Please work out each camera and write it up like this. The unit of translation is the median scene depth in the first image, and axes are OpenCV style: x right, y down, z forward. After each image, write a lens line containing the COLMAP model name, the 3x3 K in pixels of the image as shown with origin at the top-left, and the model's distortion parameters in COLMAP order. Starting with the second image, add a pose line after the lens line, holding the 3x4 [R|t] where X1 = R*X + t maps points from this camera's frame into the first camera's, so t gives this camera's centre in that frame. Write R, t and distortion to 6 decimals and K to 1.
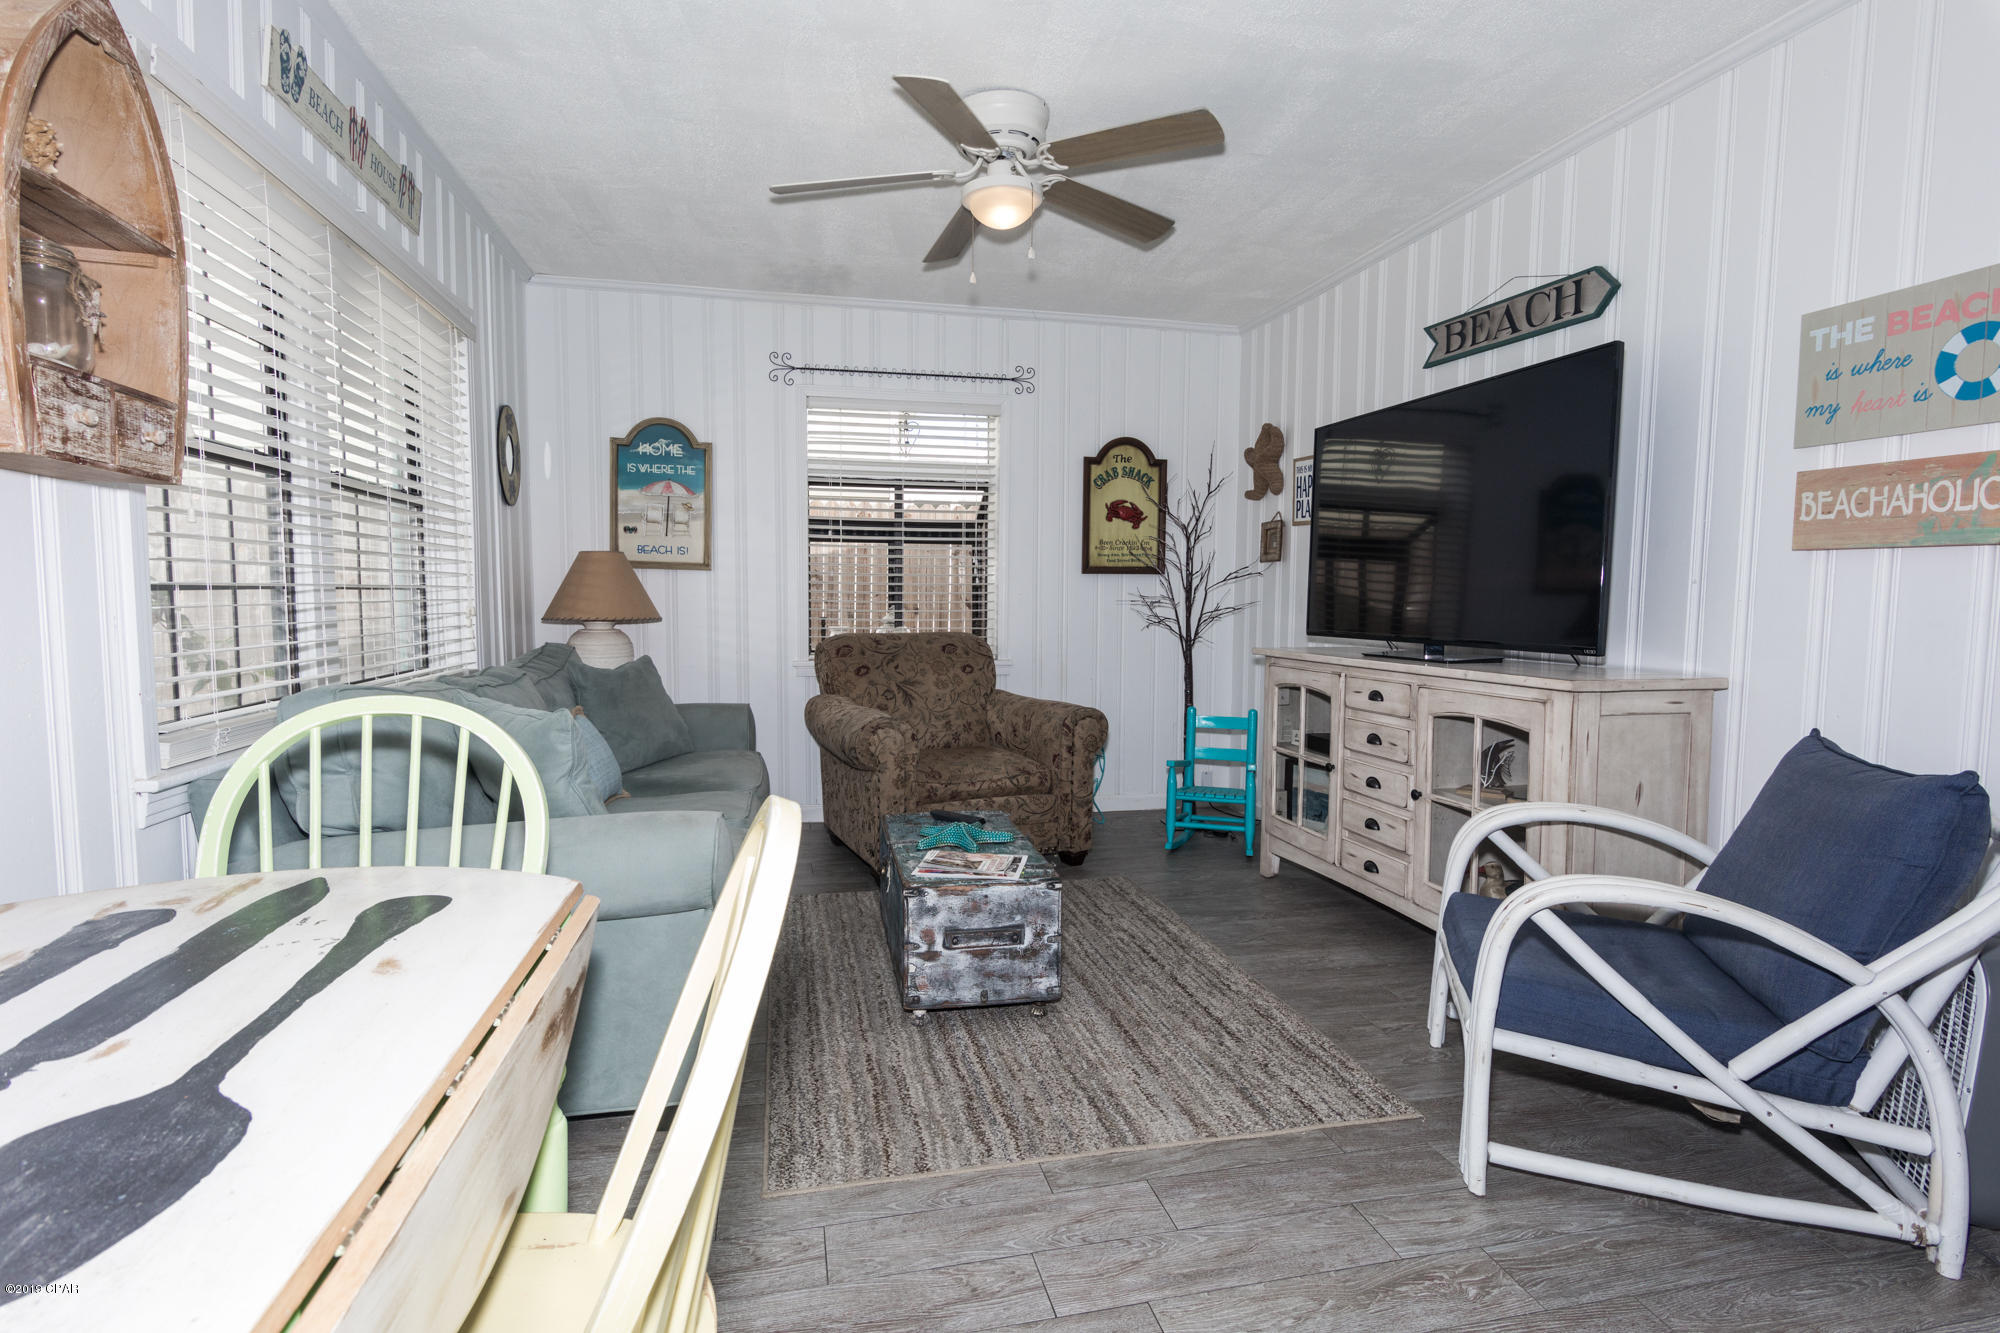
lens RADIAL K [[980.2, 0, 1021.7], [0, 980.2, 664.3], [0, 0, 1]] dist [0.005078, -0.000002]
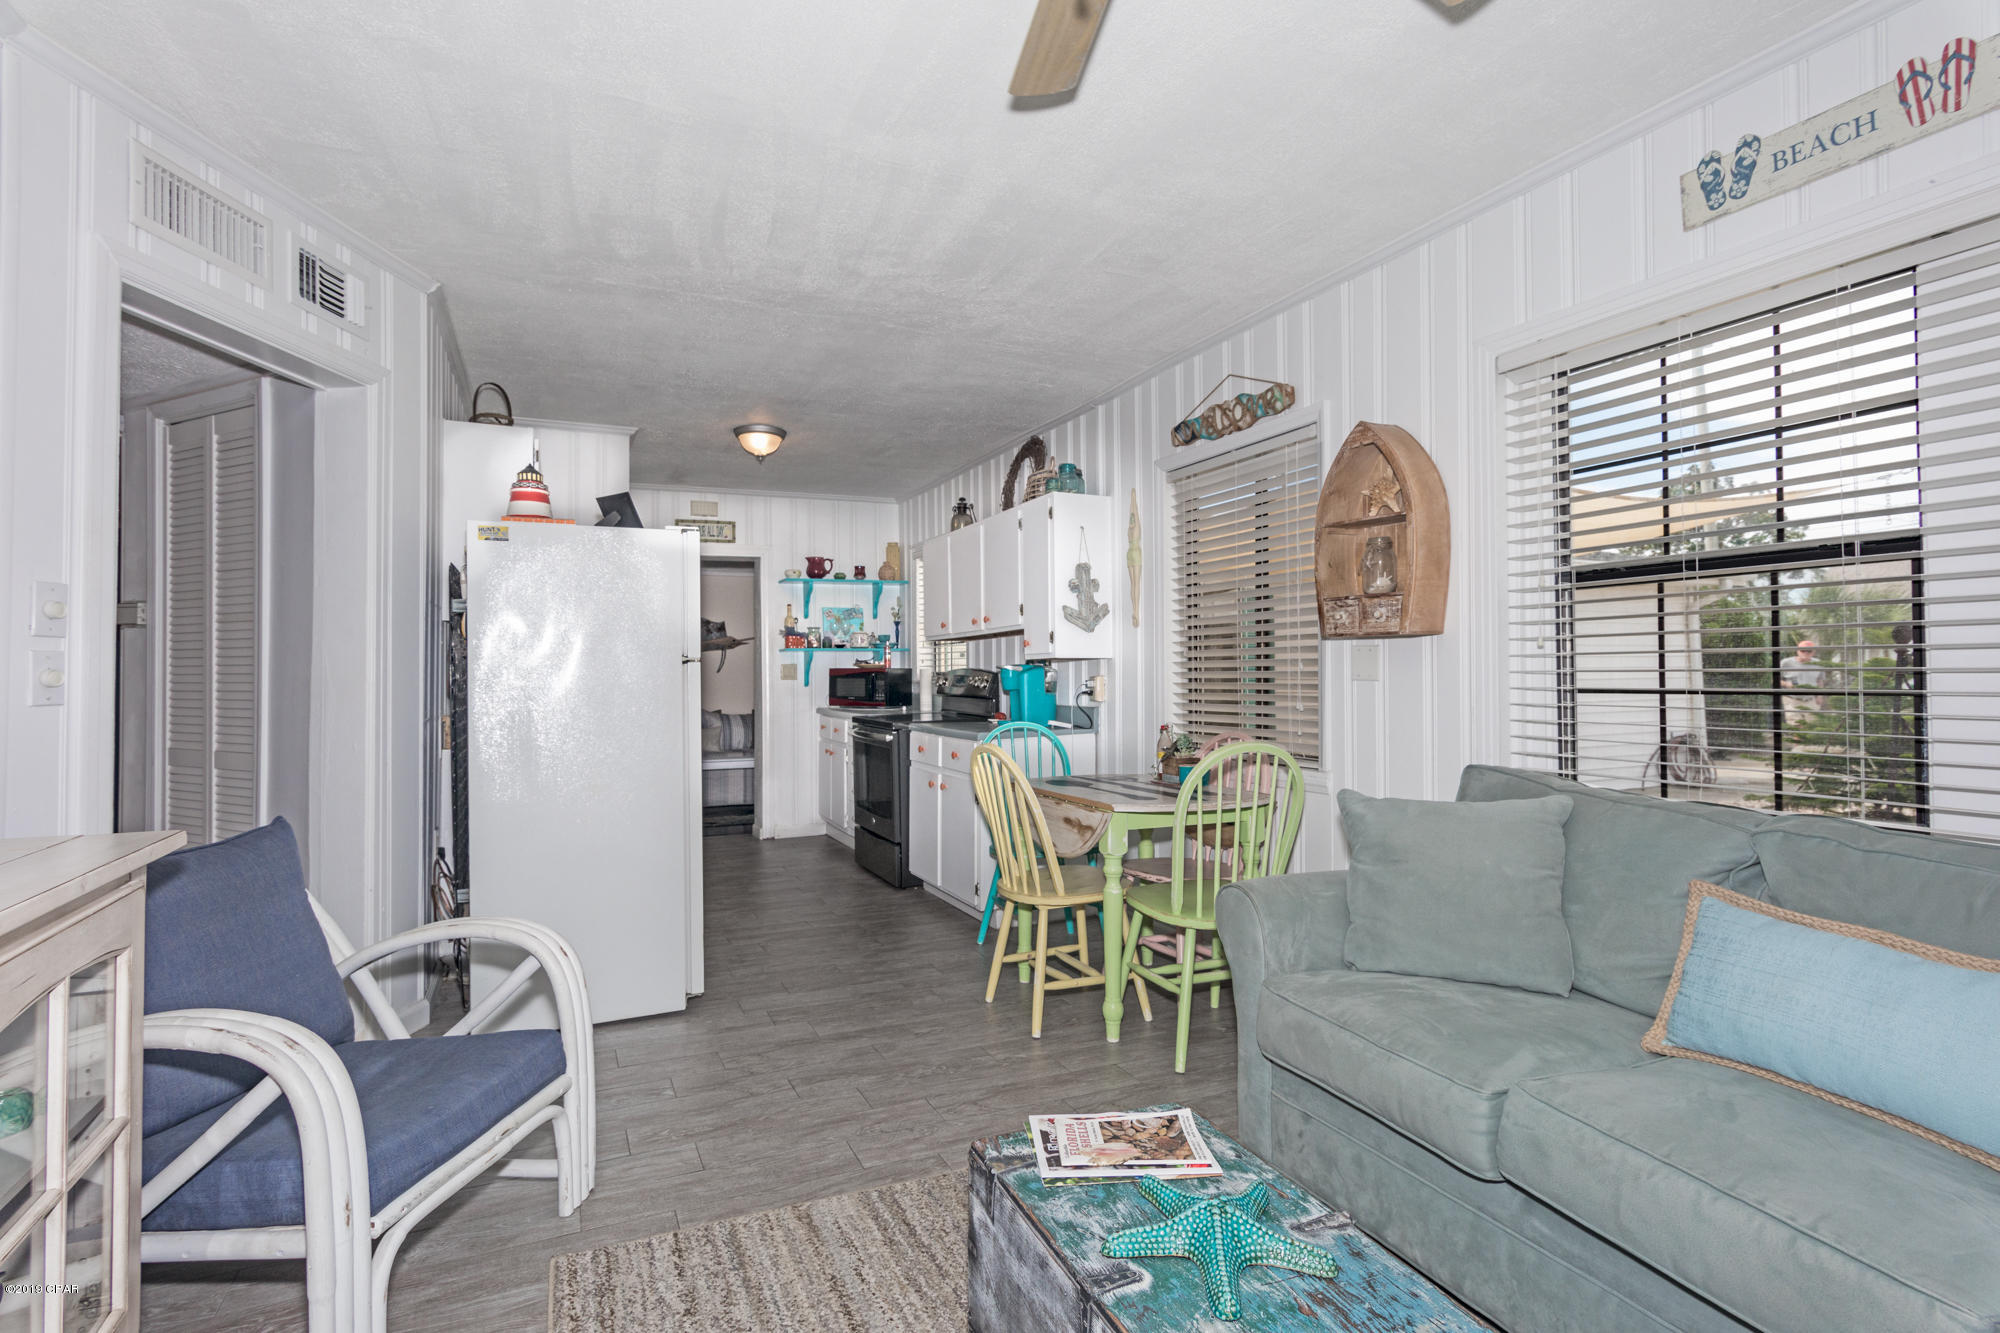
lens RADIAL K [[980.2, 0, 979.3], [0, 980.2, 666.0], [0, 0, 1]] dist [0.005078, -0.000002]
pose [[-0.986044, -0.009220, -0.166231, 0.083557], [-0.019364, 0.998040, 0.059509, -0.076205], [0.165357, 0.061897, -0.984290, 0.940014]]
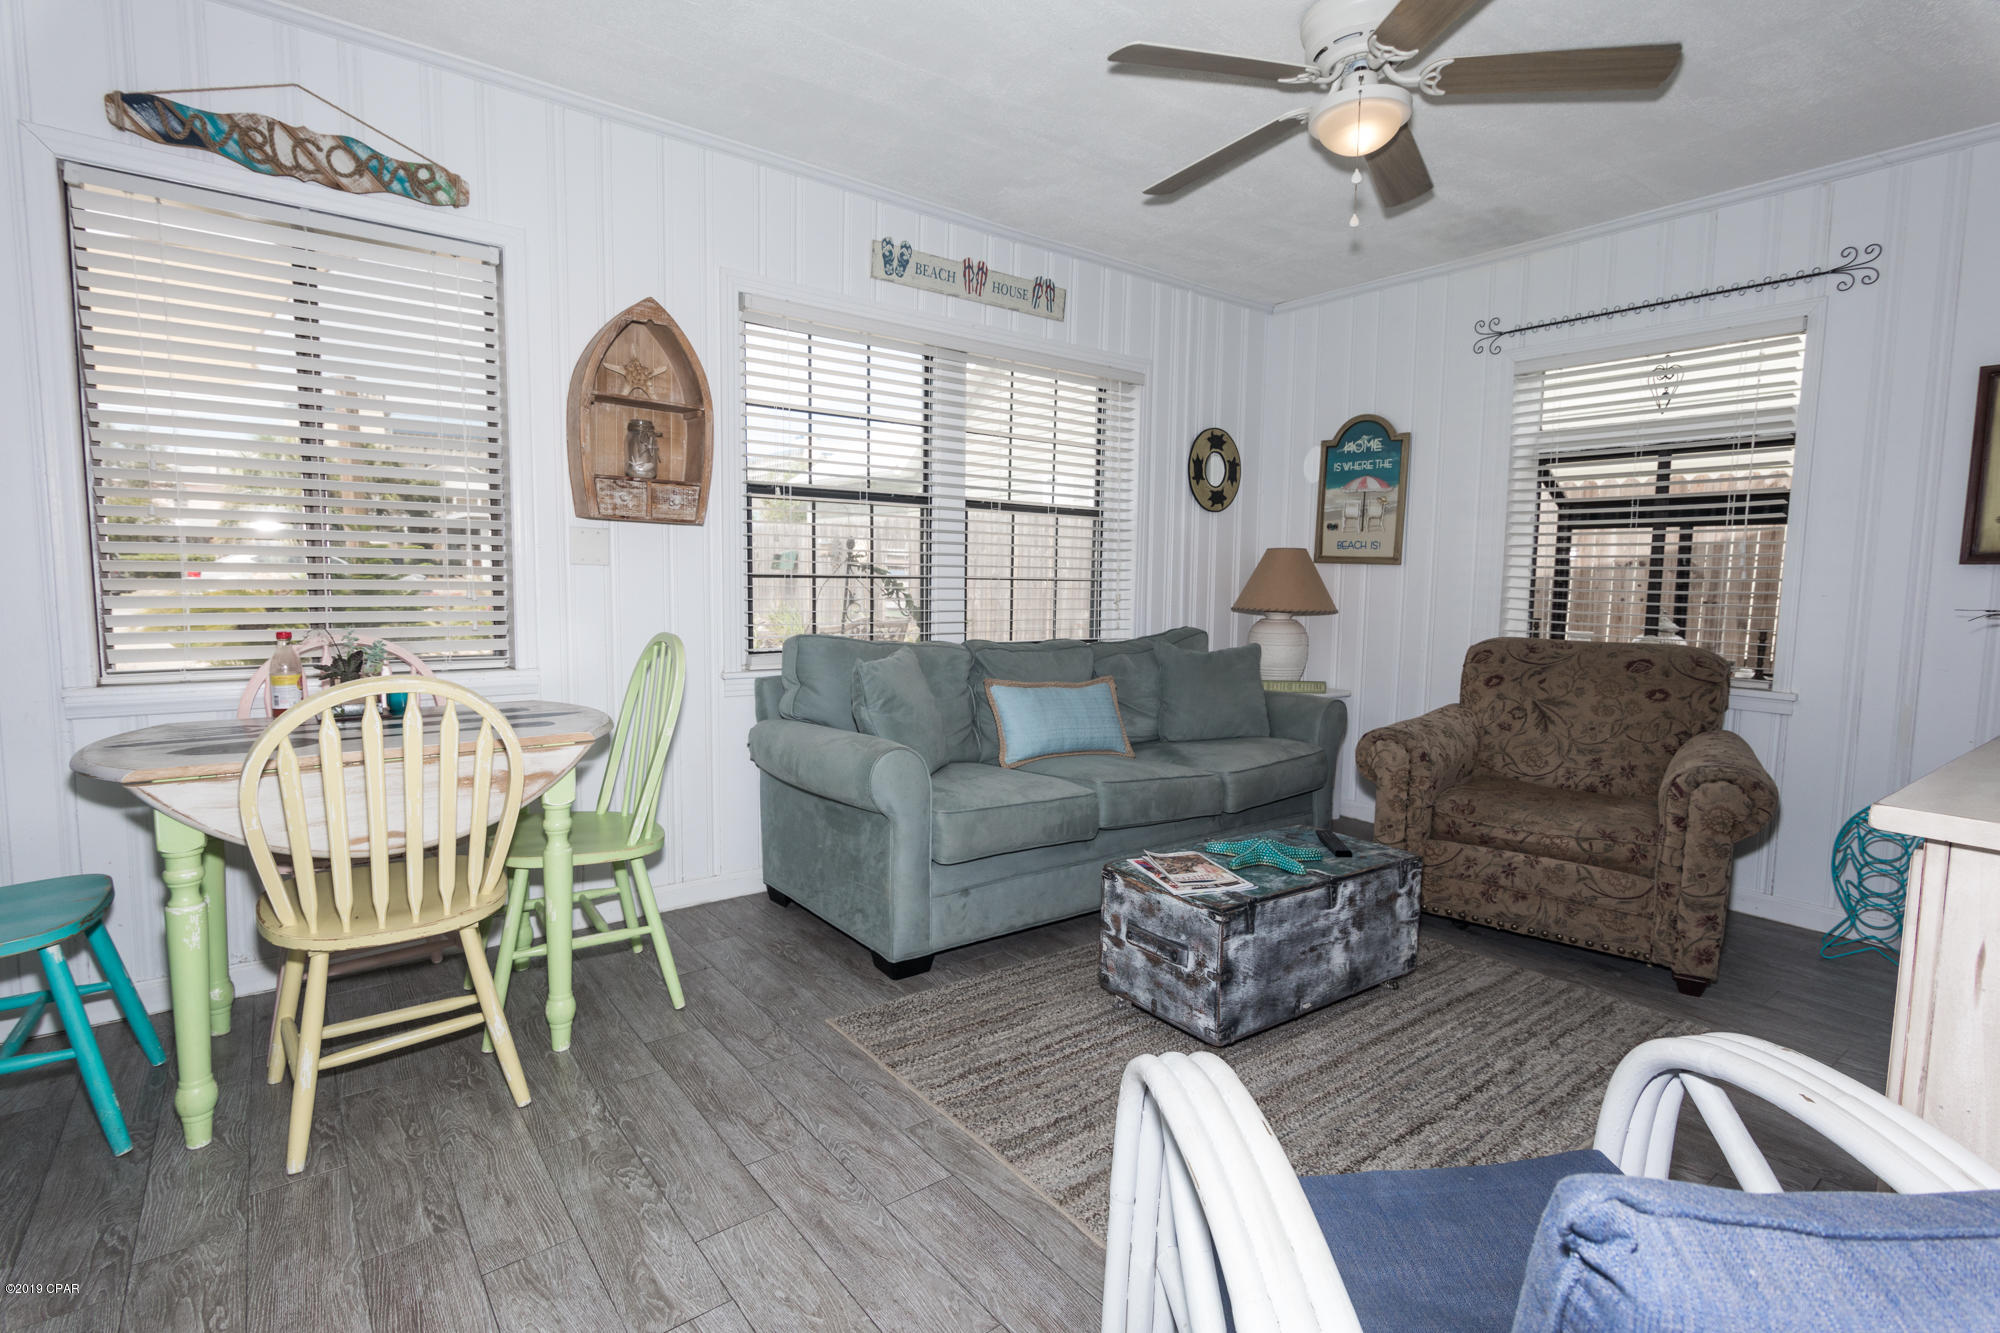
lens RADIAL K [[980.2, 0, 1012.7], [0, 980.2, 665.8], [0, 0, 1]] dist [0.005078, -0.000002]
pose [[0.417159, 0.084443, -0.904902, 0.430820], [-0.081355, 0.995147, 0.055359, -0.019797], [0.905185, 0.050525, 0.422005, 0.261369]]
